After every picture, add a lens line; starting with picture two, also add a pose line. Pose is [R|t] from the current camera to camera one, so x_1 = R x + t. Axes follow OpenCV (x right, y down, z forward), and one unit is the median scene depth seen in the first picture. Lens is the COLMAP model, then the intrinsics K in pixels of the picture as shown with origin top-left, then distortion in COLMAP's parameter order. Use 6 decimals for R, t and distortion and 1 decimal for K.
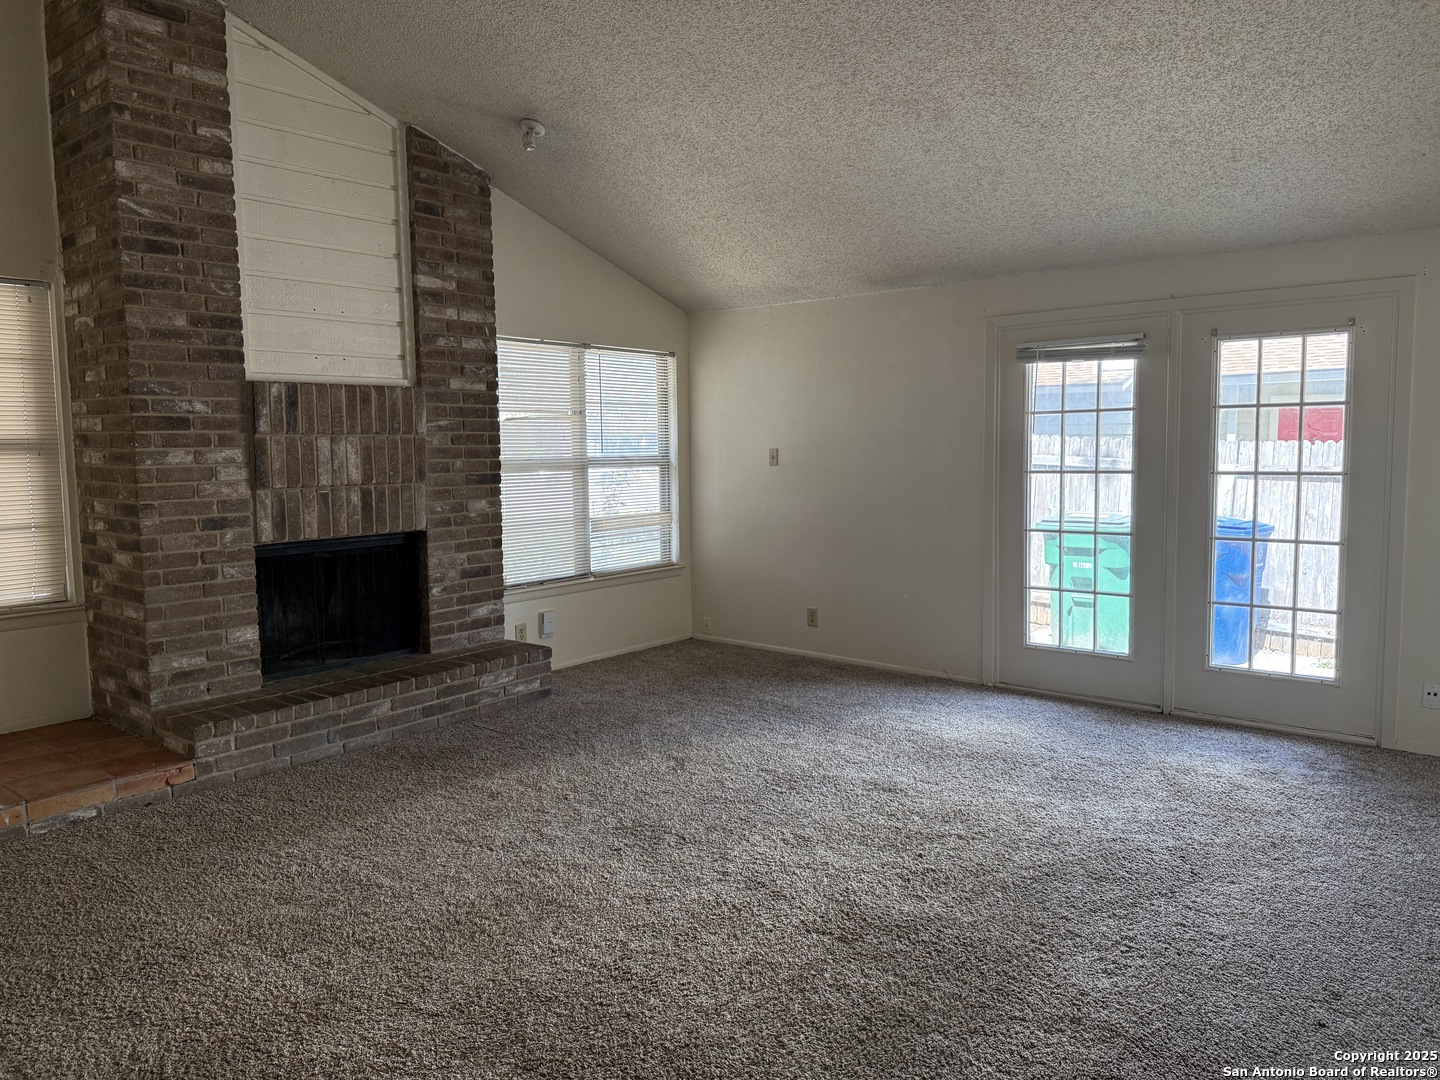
lens RADIAL K [[1002.9, 0, 720.0], [0, 1002.9, 540.0], [0, 0, 1]] dist [0.113749, -0.208296]
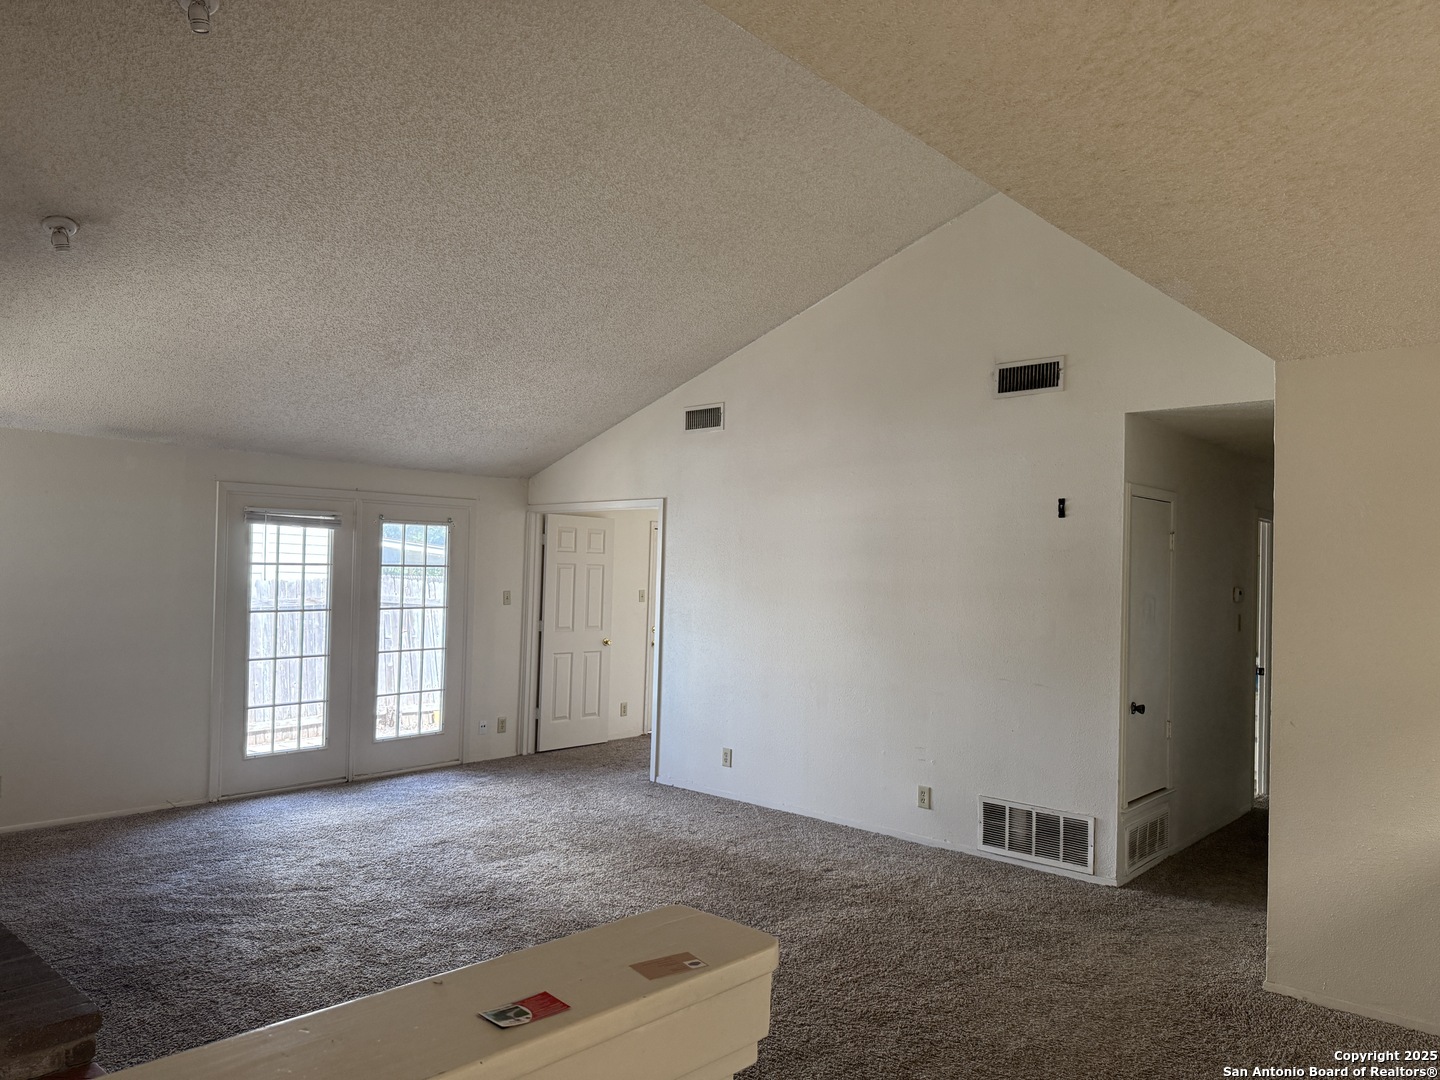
lens RADIAL K [[1054.5, 0, 726.0], [0, 1054.5, 584.1], [0, 0, 1]] dist [-0.000124, 0.001224]
pose [[0.013369, -0.000928, 0.999910, -1.054861], [0.077224, 0.997014, -0.000107, -0.063453], [-0.996924, 0.077219, 0.013401, 0.464953]]
